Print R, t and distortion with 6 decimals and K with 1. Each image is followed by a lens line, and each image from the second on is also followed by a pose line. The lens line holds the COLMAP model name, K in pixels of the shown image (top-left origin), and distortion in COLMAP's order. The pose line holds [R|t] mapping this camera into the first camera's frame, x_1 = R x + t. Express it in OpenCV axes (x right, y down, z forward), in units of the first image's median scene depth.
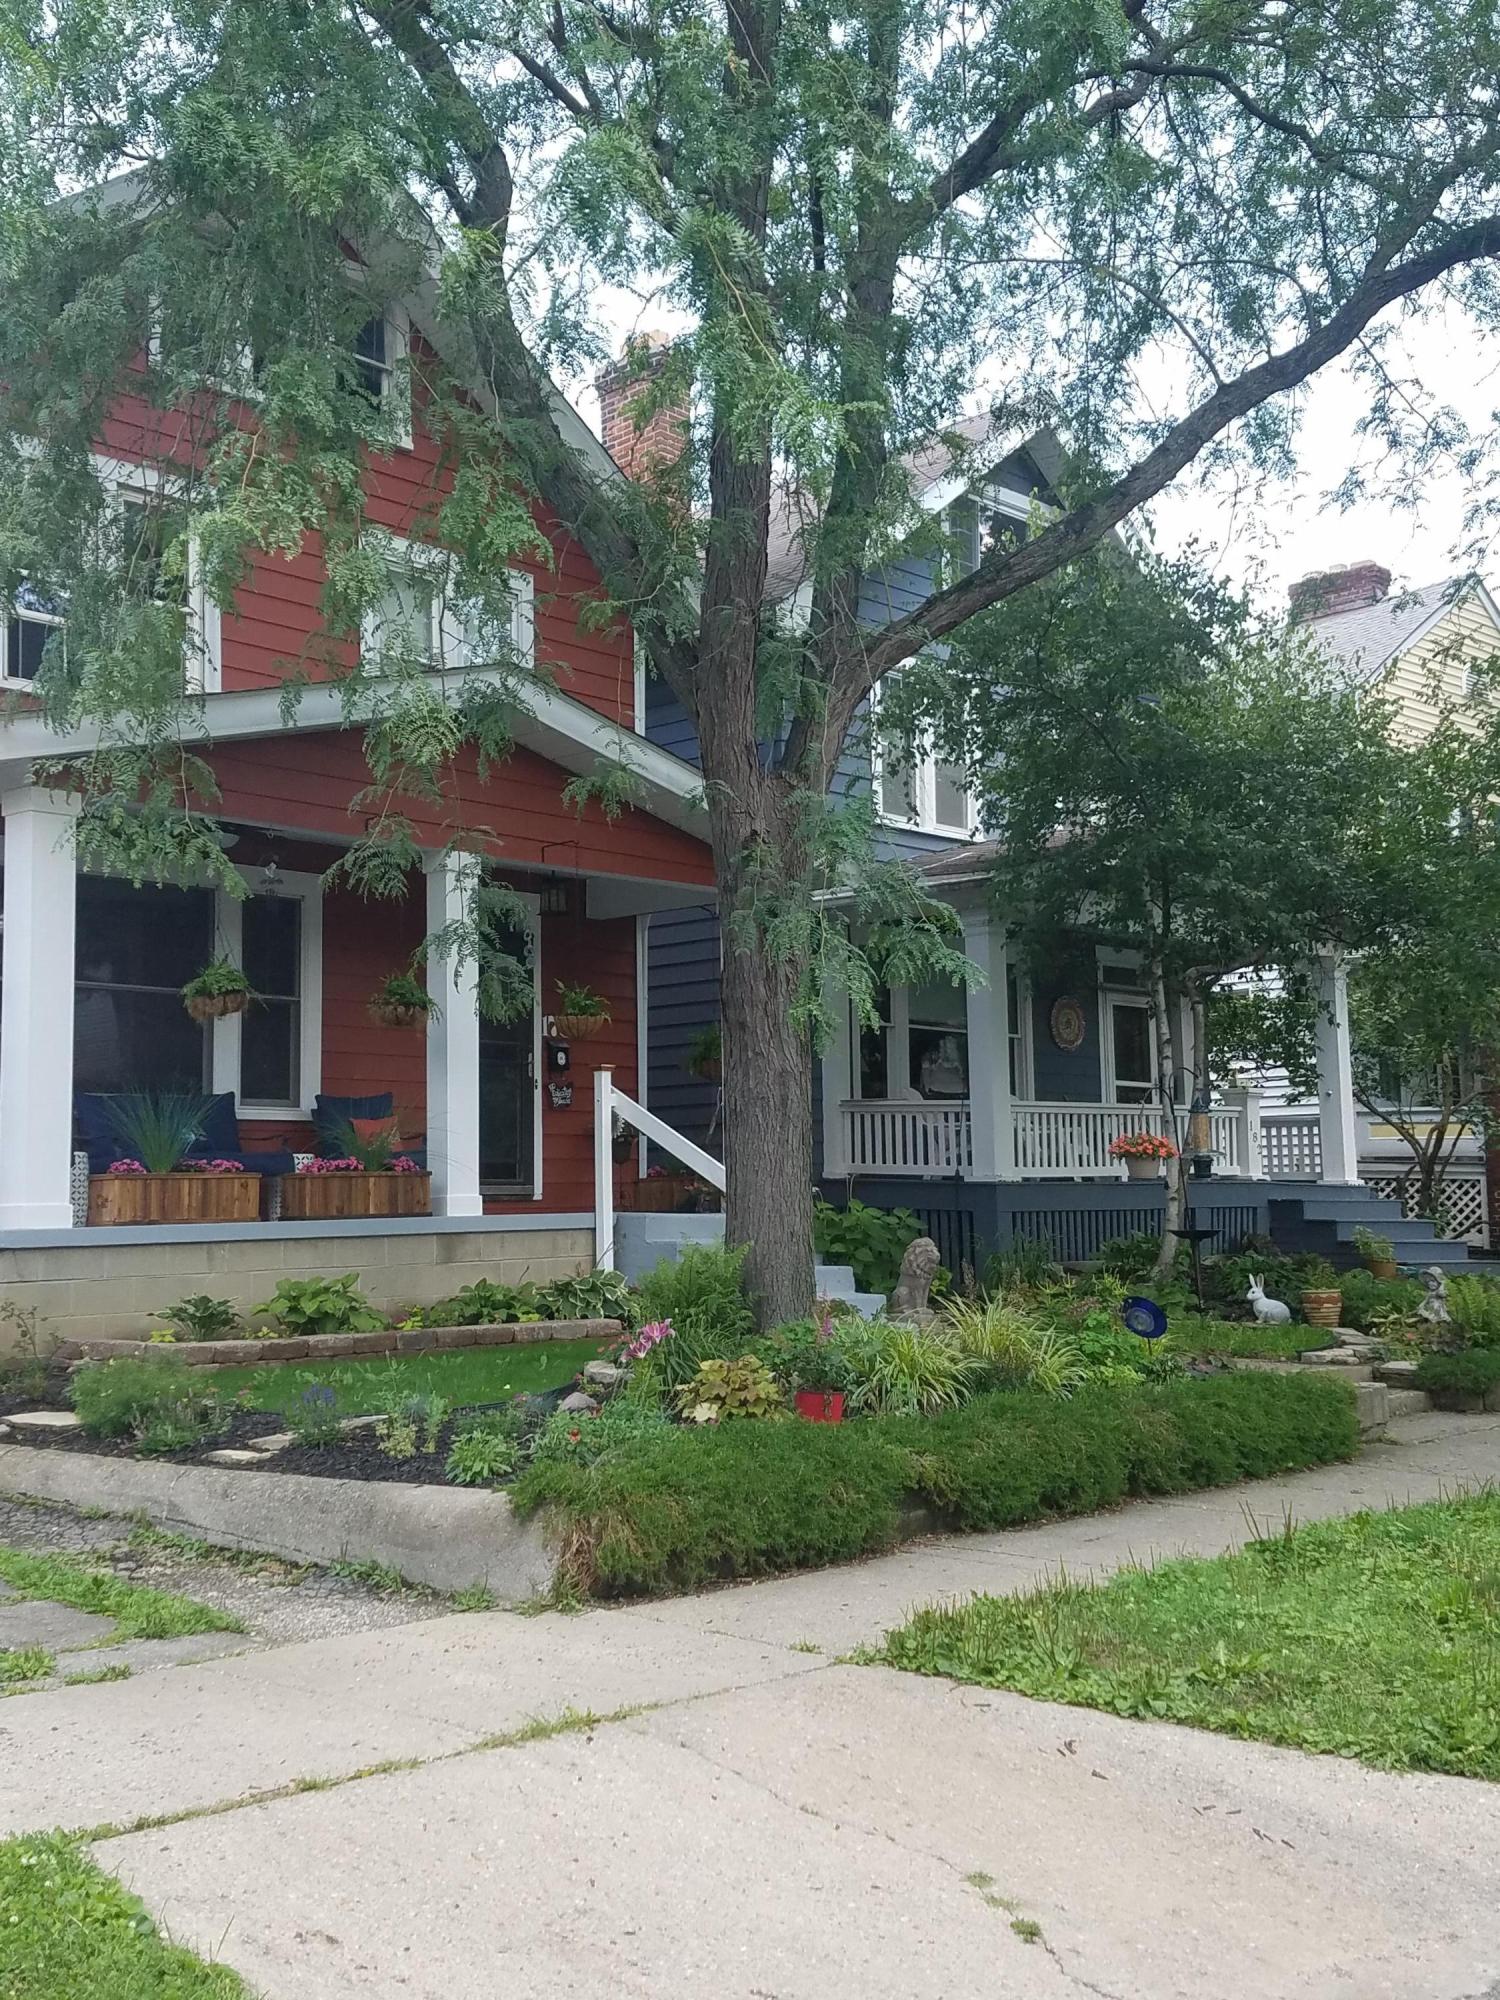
lens RADIAL K [[2214.9, 0, 750.0], [0, 2214.9, 1000.0], [0, 0, 1]] dist [0.142181, -0.003900]
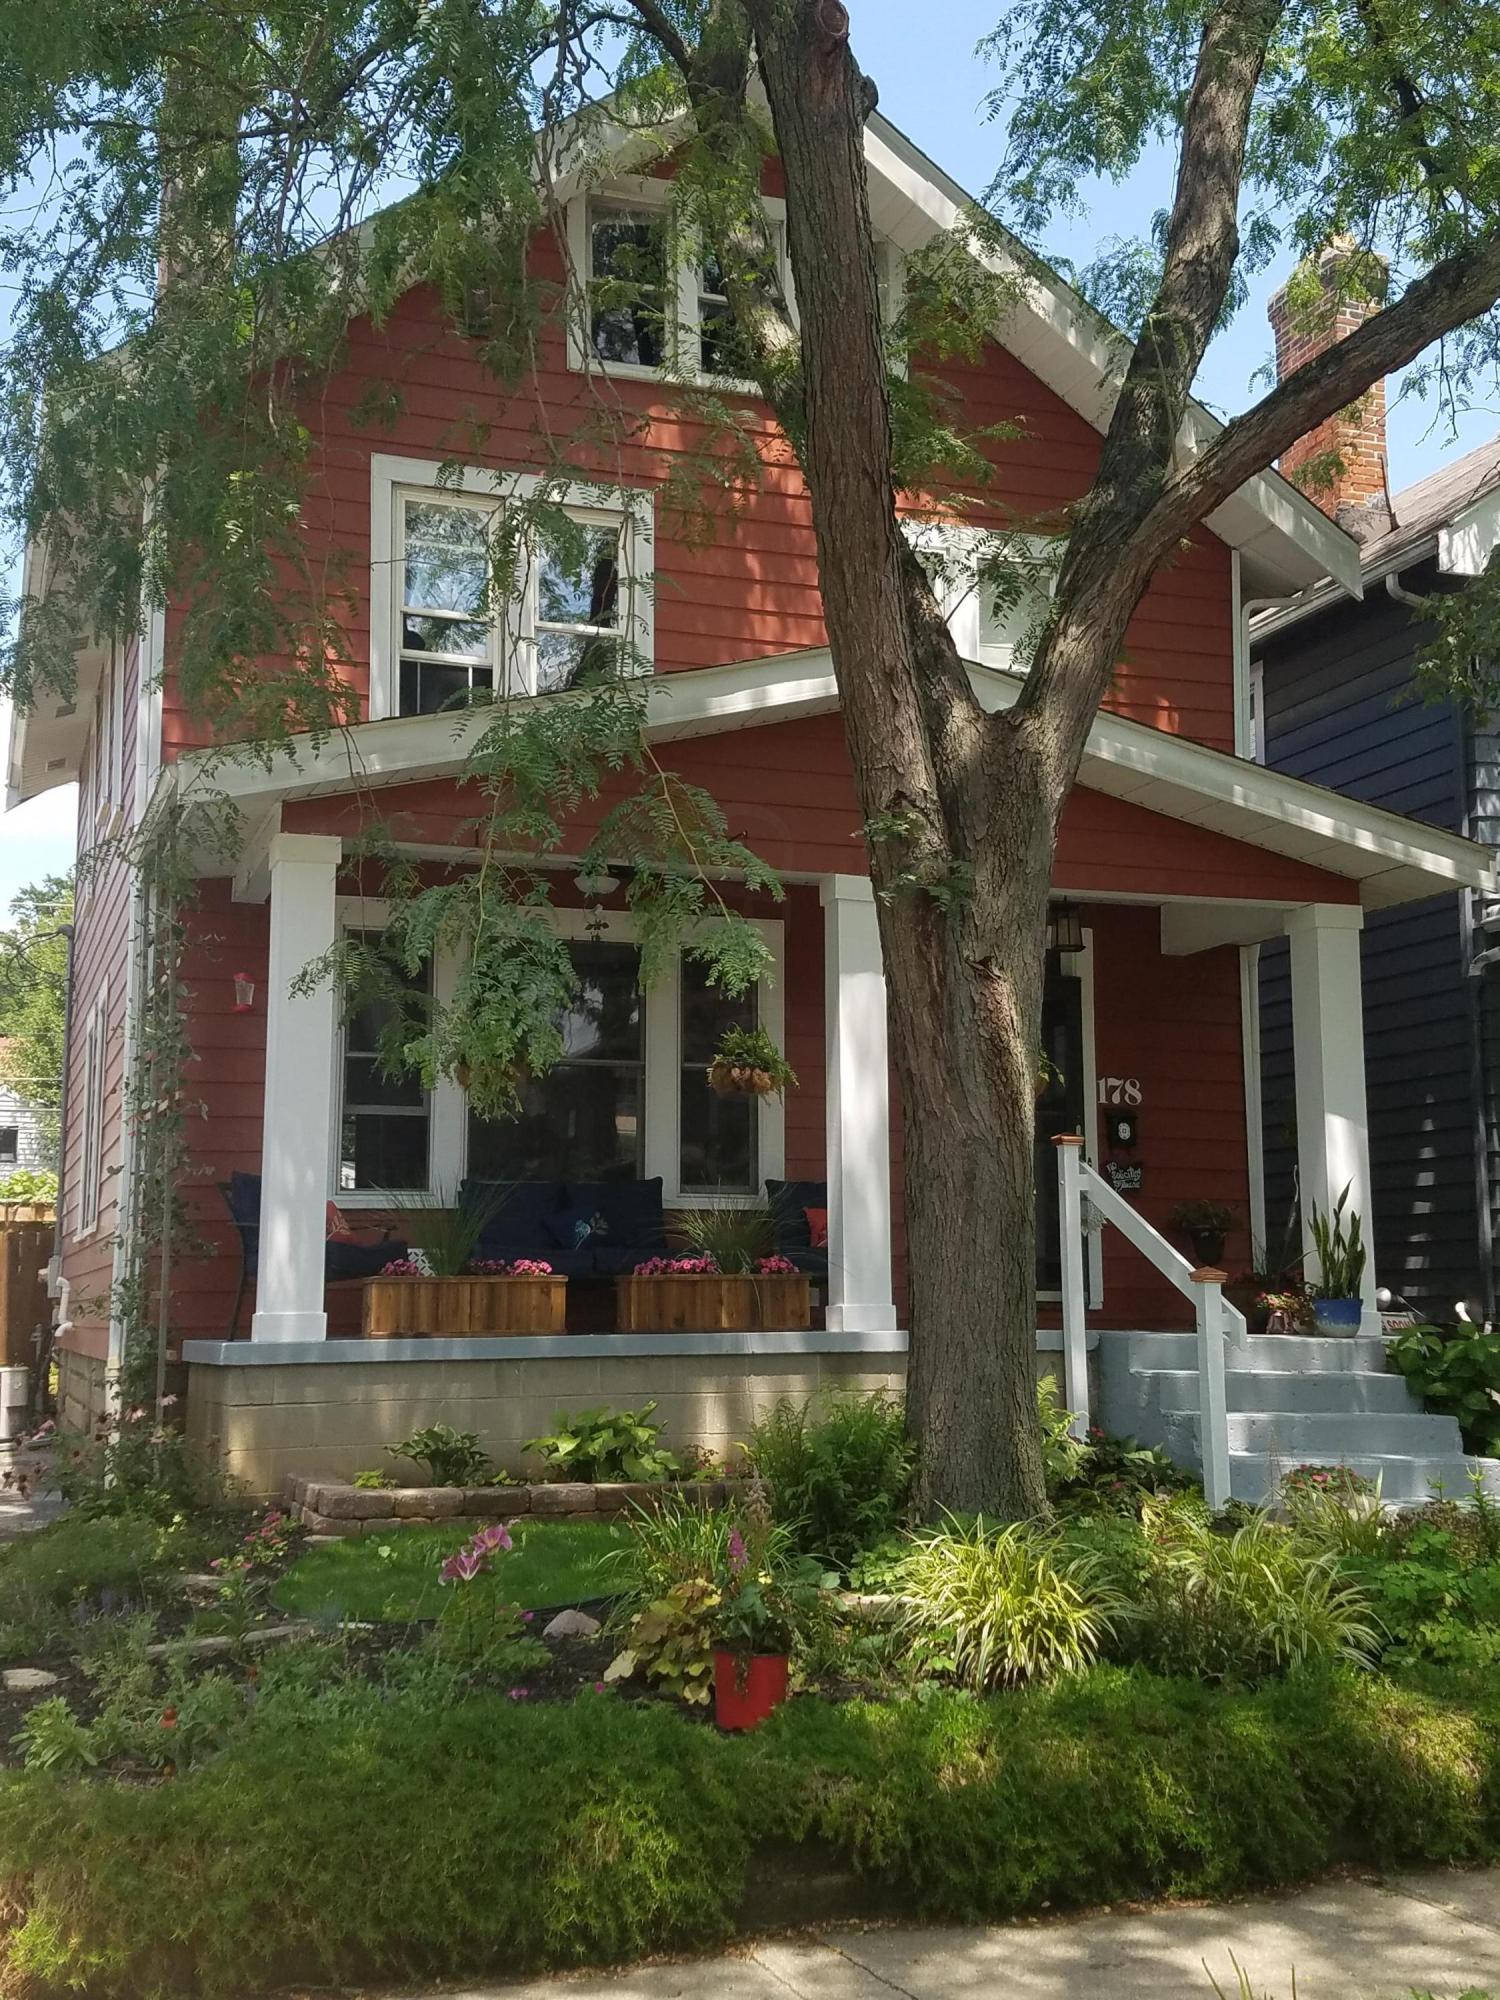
lens RADIAL K [[2214.9, 0, 750.0], [0, 2214.9, 1000.0], [0, 0, 1]] dist [0.142181, -0.003900]
pose [[0.876013, -0.054574, -0.479189, 0.210278], [0.035829, 0.998196, -0.048183, 0.015075], [0.480954, 0.025040, 0.876388, 0.270927]]
